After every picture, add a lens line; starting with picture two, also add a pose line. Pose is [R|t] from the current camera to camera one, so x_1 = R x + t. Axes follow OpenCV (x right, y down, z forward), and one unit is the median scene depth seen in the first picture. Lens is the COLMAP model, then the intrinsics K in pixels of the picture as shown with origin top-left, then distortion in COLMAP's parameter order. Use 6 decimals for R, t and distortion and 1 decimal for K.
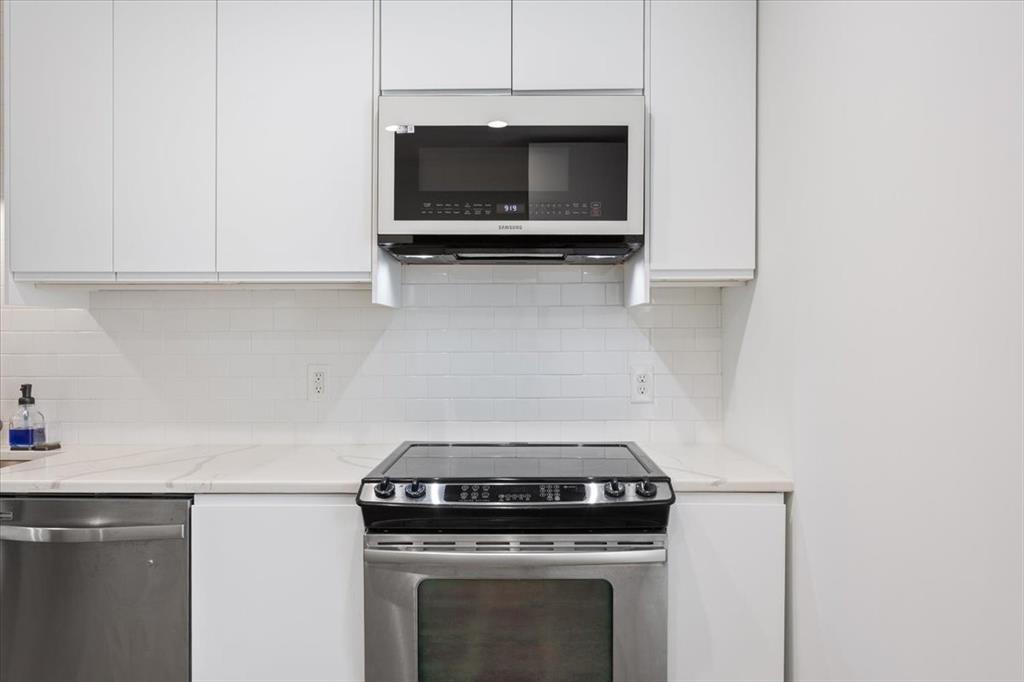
lens RADIAL K [[545.1, 0, 512.0], [0, 545.1, 341.0], [0, 0, 1]] dist [0.007208, -0.000116]
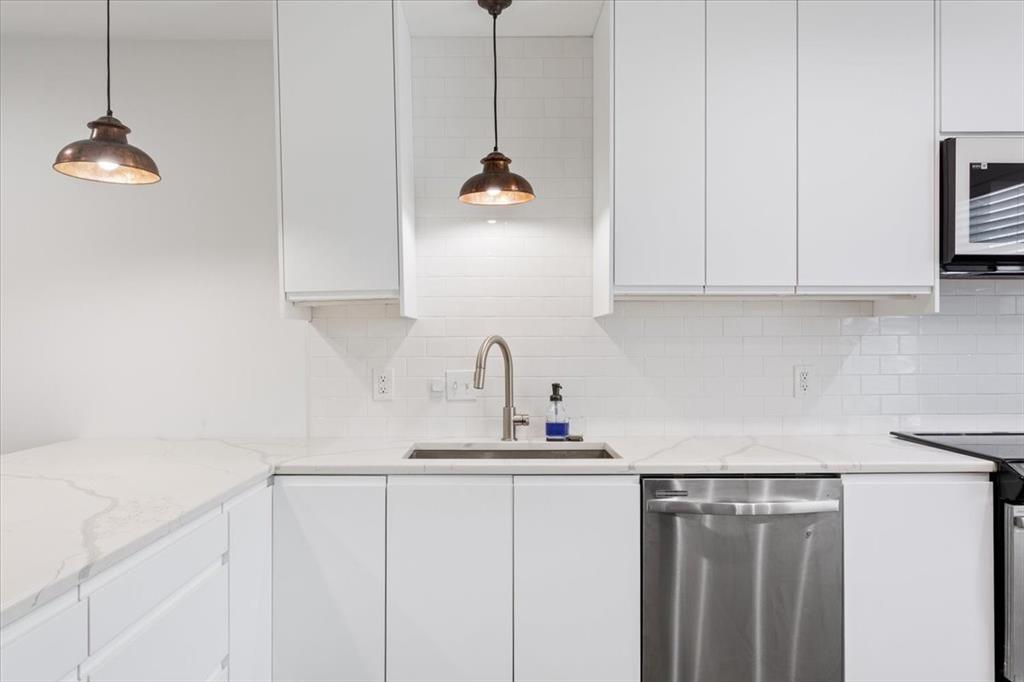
lens RADIAL K [[504.2, 0, 514.7], [0, 504.2, 346.7], [0, 0, 1]] dist [-0.006950, 0.000116]
pose [[0.999773, -0.000995, 0.021261, -1.088660], [0.001162, 0.999969, -0.007847, 0.011209], [-0.021252, 0.007870, 0.999743, -0.057587]]
